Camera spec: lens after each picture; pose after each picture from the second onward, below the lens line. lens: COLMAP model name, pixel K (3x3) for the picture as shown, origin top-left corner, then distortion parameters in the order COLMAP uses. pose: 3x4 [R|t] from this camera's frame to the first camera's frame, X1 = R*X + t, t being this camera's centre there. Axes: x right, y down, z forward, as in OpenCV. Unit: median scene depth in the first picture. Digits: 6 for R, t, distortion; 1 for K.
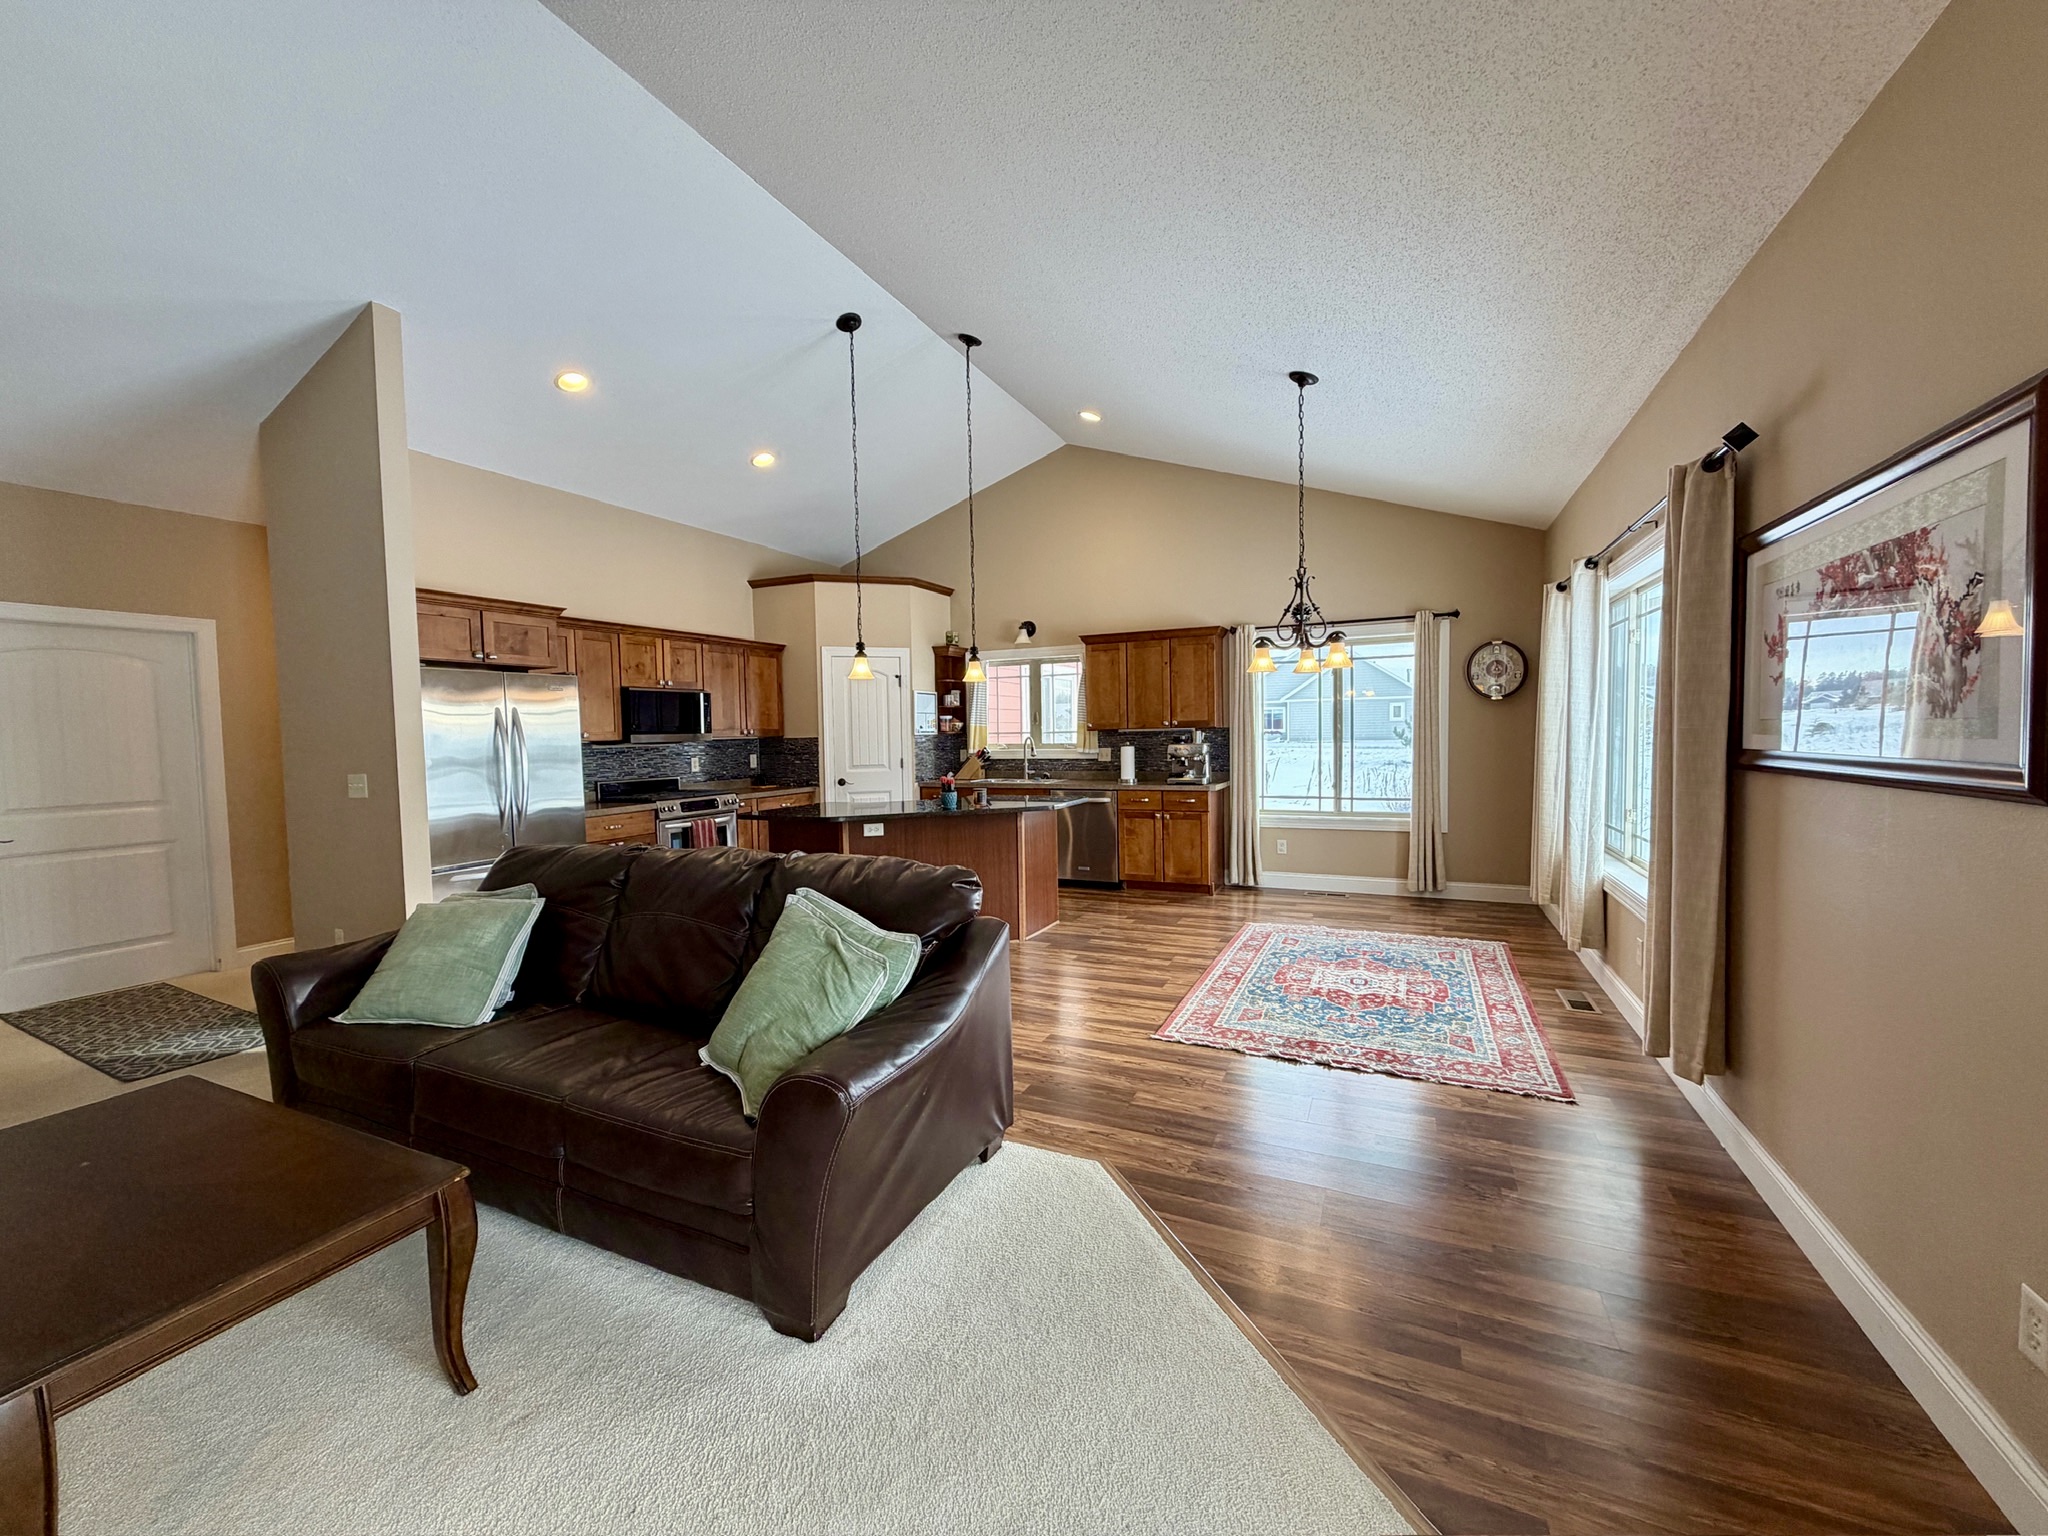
lens RADIAL K [[816.6, 0, 1024.0], [0, 816.6, 768.0], [0, 0, 1]] dist [0.002591, 0.000402]
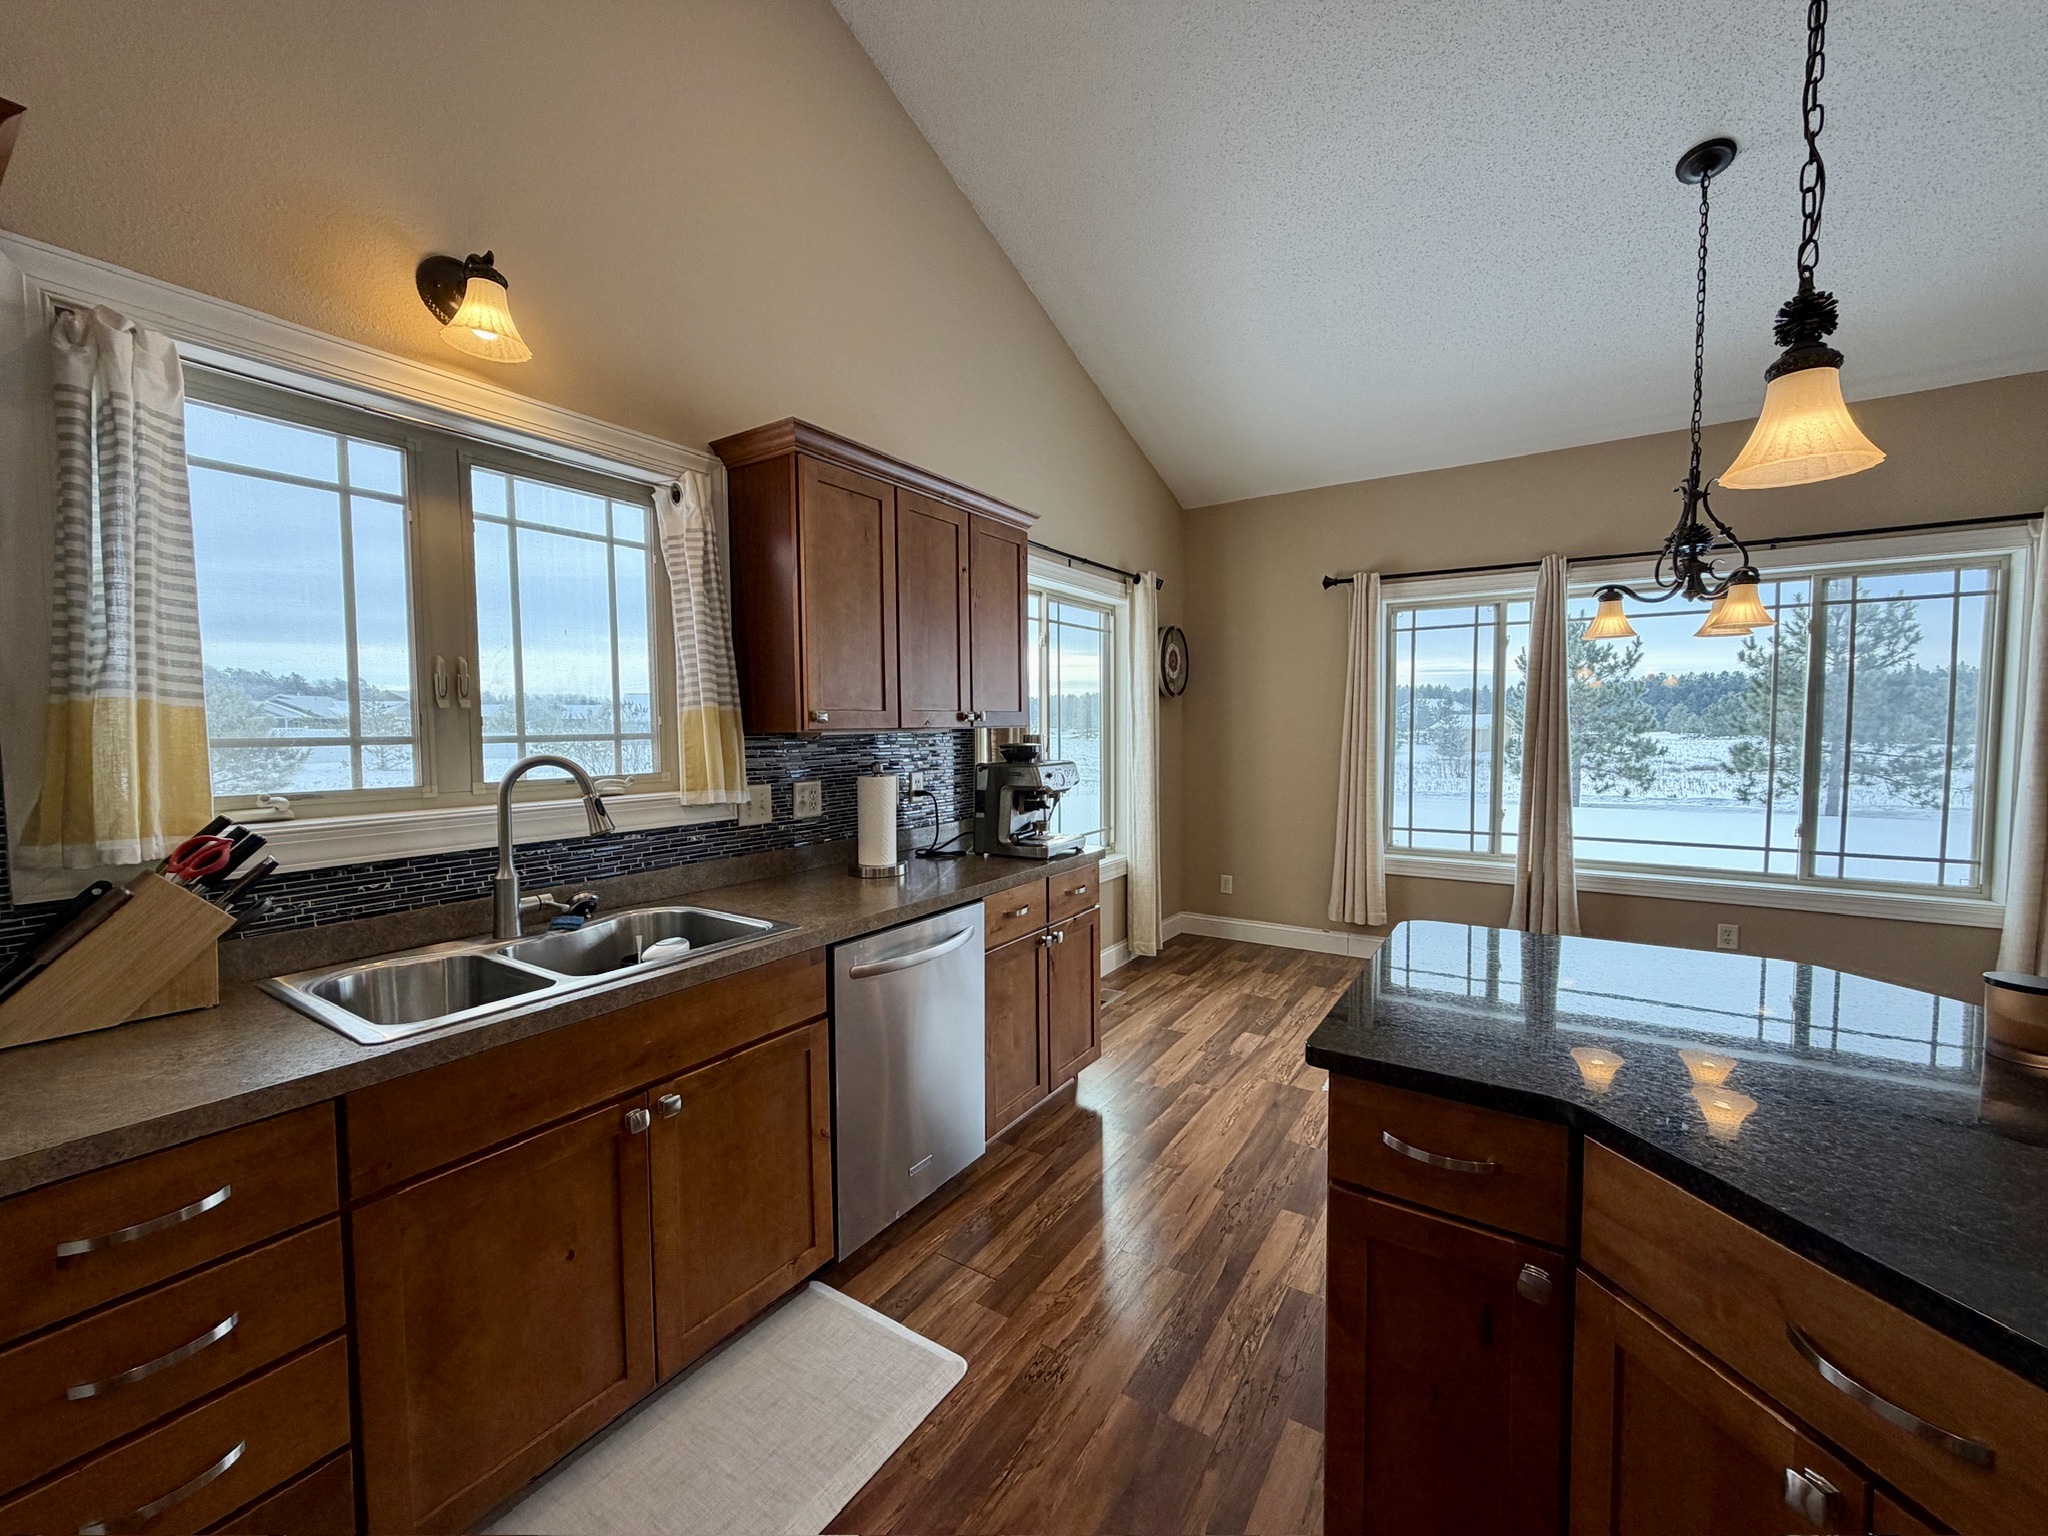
lens RADIAL K [[816.6, 0, 1024.0], [0, 816.6, 768.0], [0, 0, 1]] dist [0.002591, 0.000402]
pose [[0.157084, -0.039719, 0.986786, -0.220042], [0.044572, 0.998458, 0.033093, -0.038592], [-0.986579, 0.038785, 0.158612, 0.866462]]
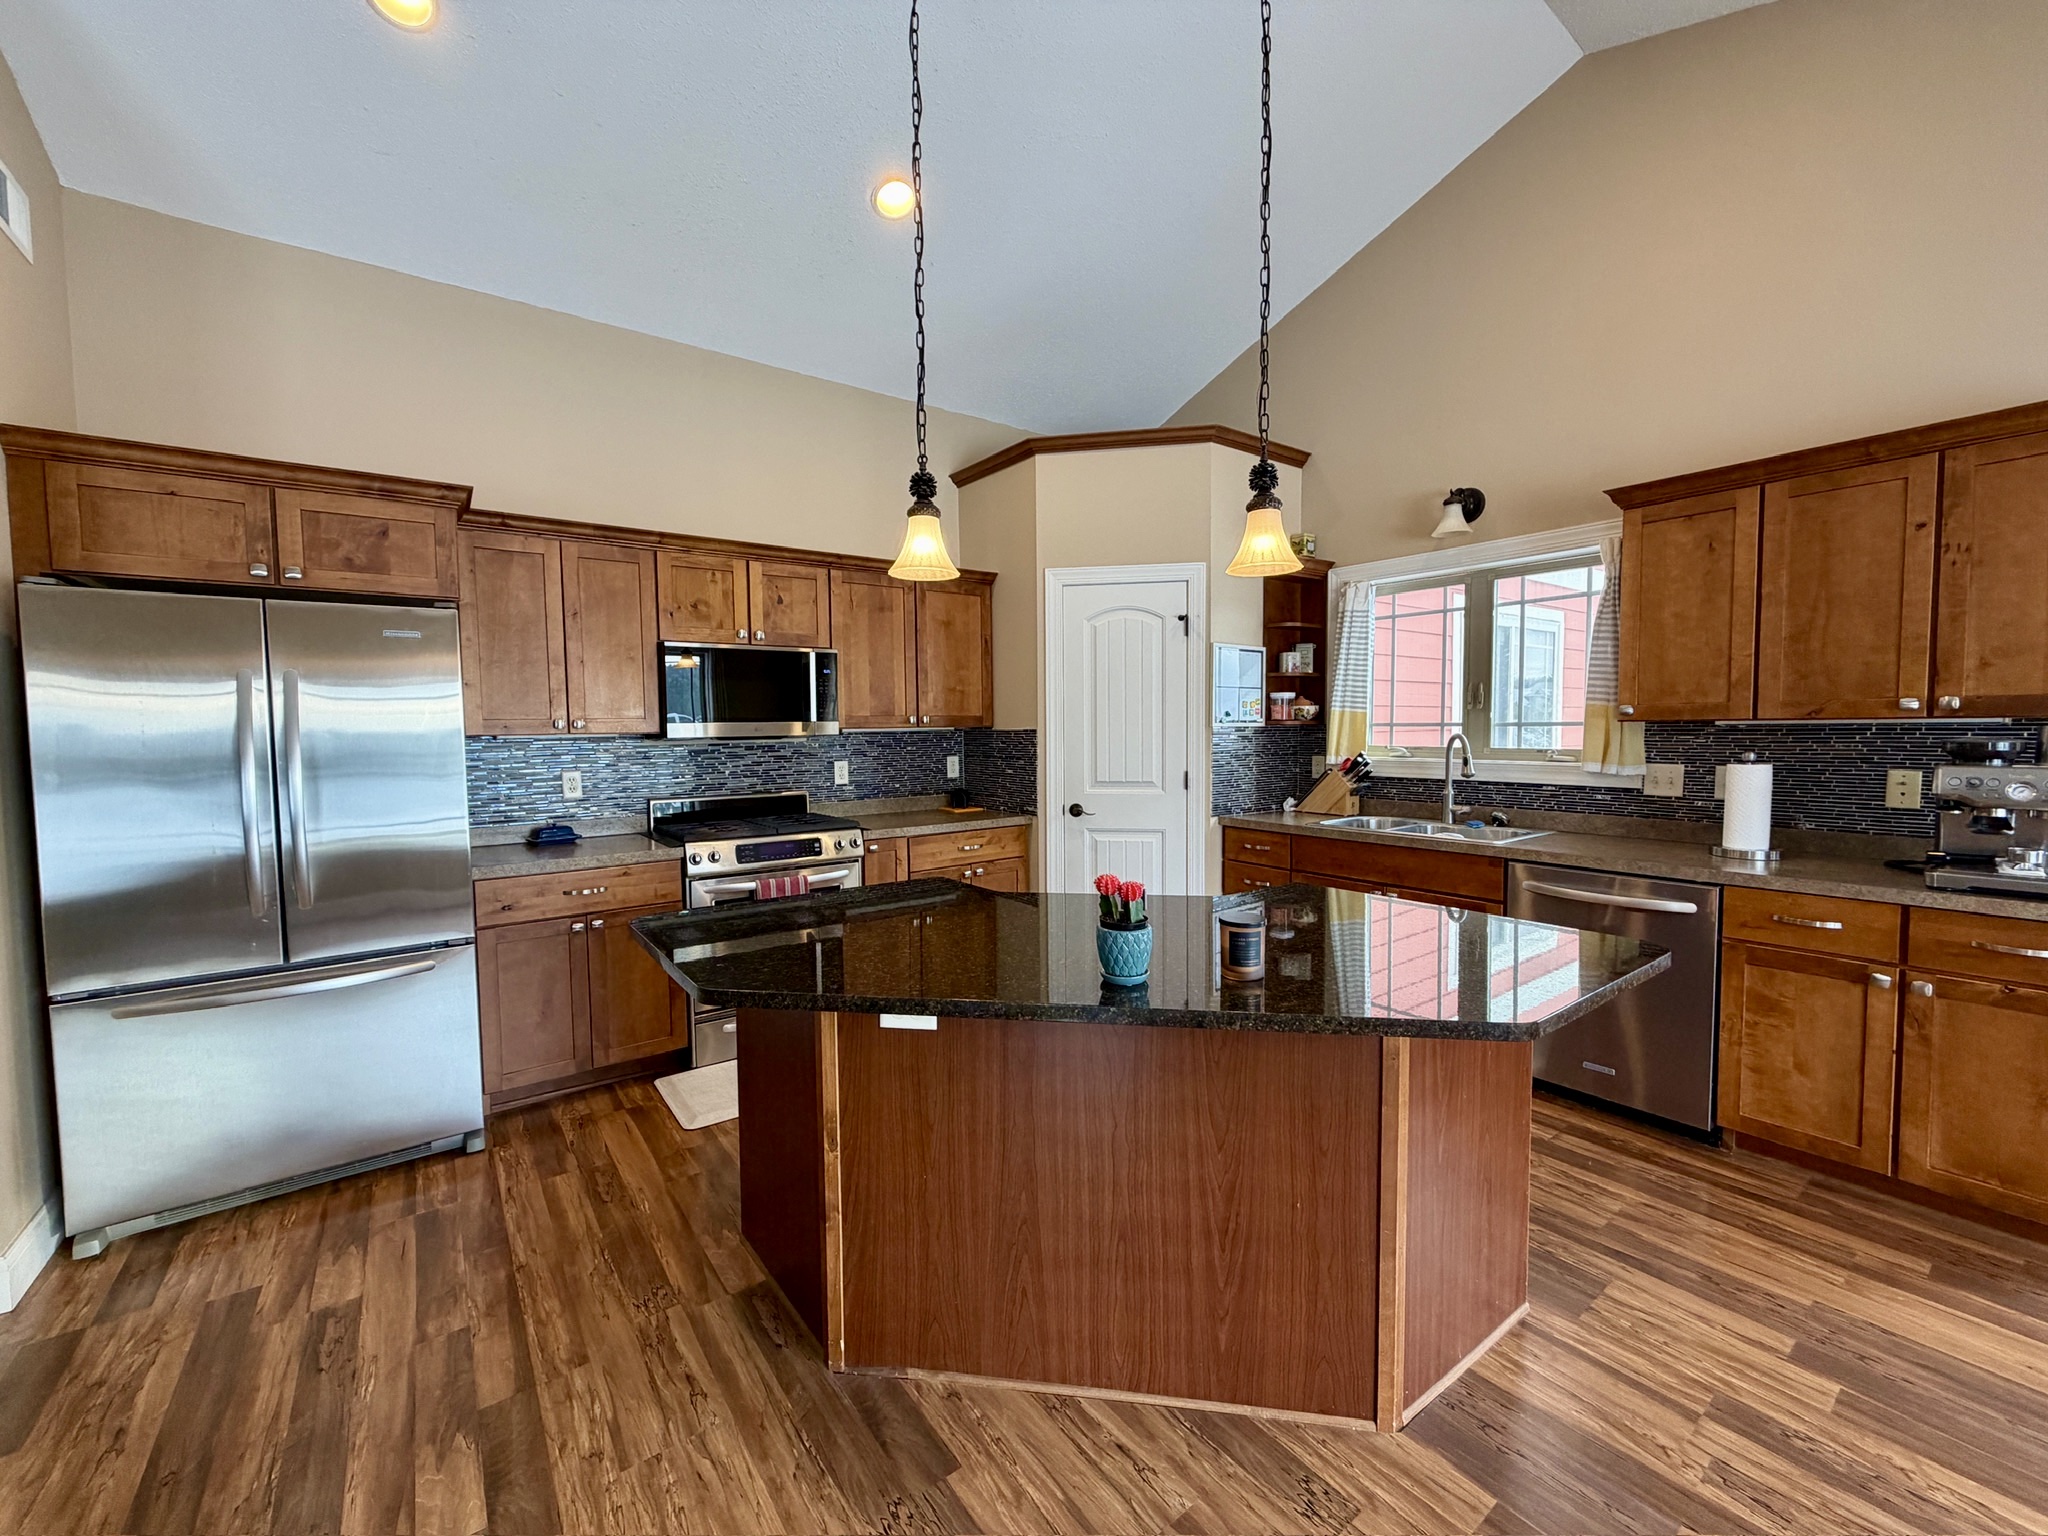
lens RADIAL K [[801.8, 0, 1024.0], [0, 801.8, 768.0], [0, 0, 1]] dist [-0.001162, -0.000163]
pose [[0.874625, 0.034666, -0.483560, 0.011638], [-0.027483, 0.999382, 0.021935, -0.022950], [0.484021, -0.005895, 0.875037, 0.499858]]
